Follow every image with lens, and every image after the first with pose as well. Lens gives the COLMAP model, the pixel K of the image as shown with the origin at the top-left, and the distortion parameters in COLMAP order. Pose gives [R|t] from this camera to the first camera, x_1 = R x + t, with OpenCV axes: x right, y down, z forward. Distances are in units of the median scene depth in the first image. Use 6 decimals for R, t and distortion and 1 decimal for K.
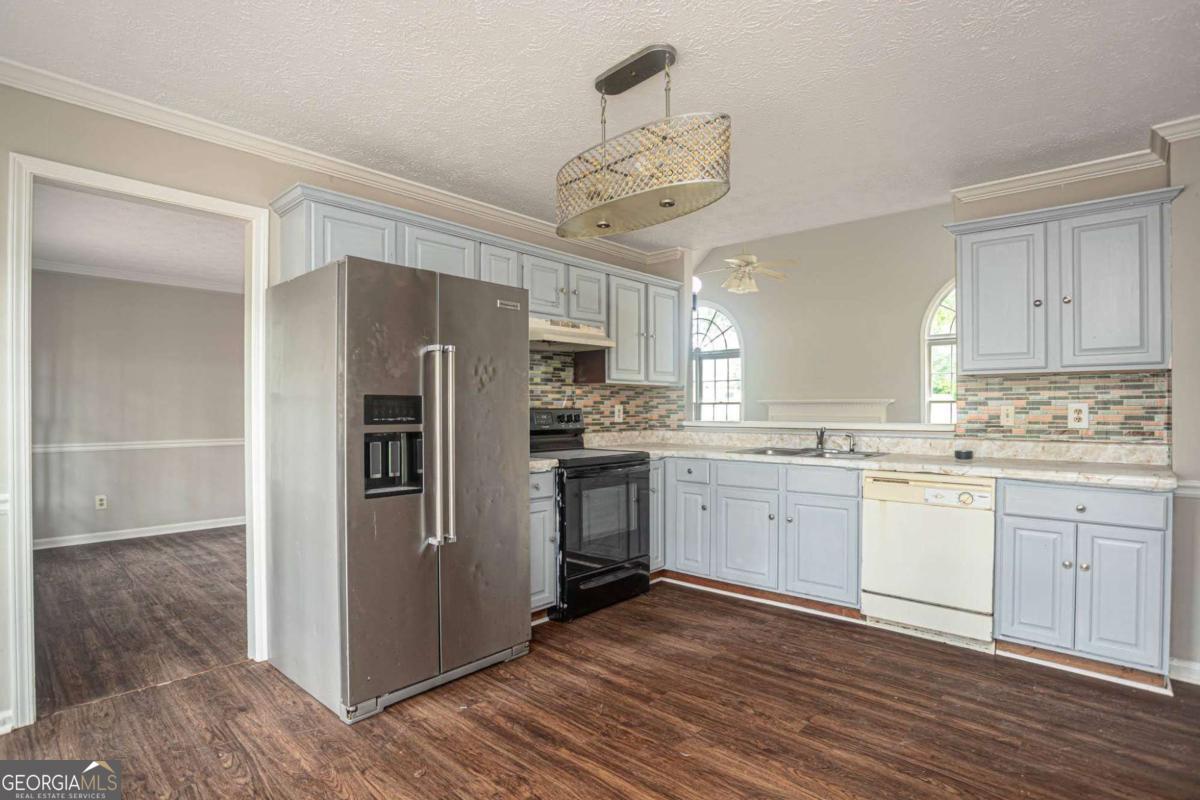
lens RADIAL K [[605.0, 0, 606.7], [0, 605.0, 401.6], [0, 0, 1]] dist [-0.035877, 0.005592]
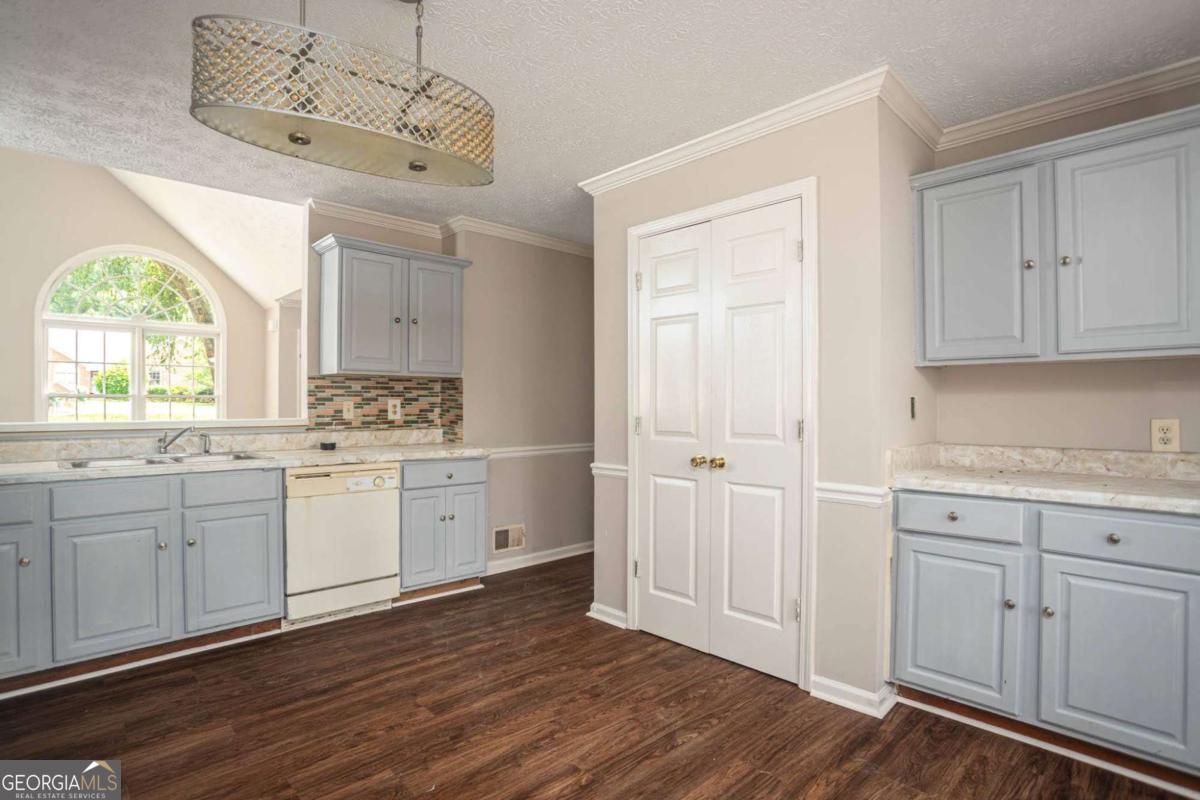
lens RADIAL K [[605.0, 0, 593.0], [0, 605.0, 399.5], [0, 0, 1]] dist [-0.035877, 0.005592]
pose [[0.087477, 0.007825, 0.996136, -0.513370], [-0.012100, 0.999904, -0.006792, 0.005660], [-0.996093, -0.011459, 0.087564, 0.474214]]
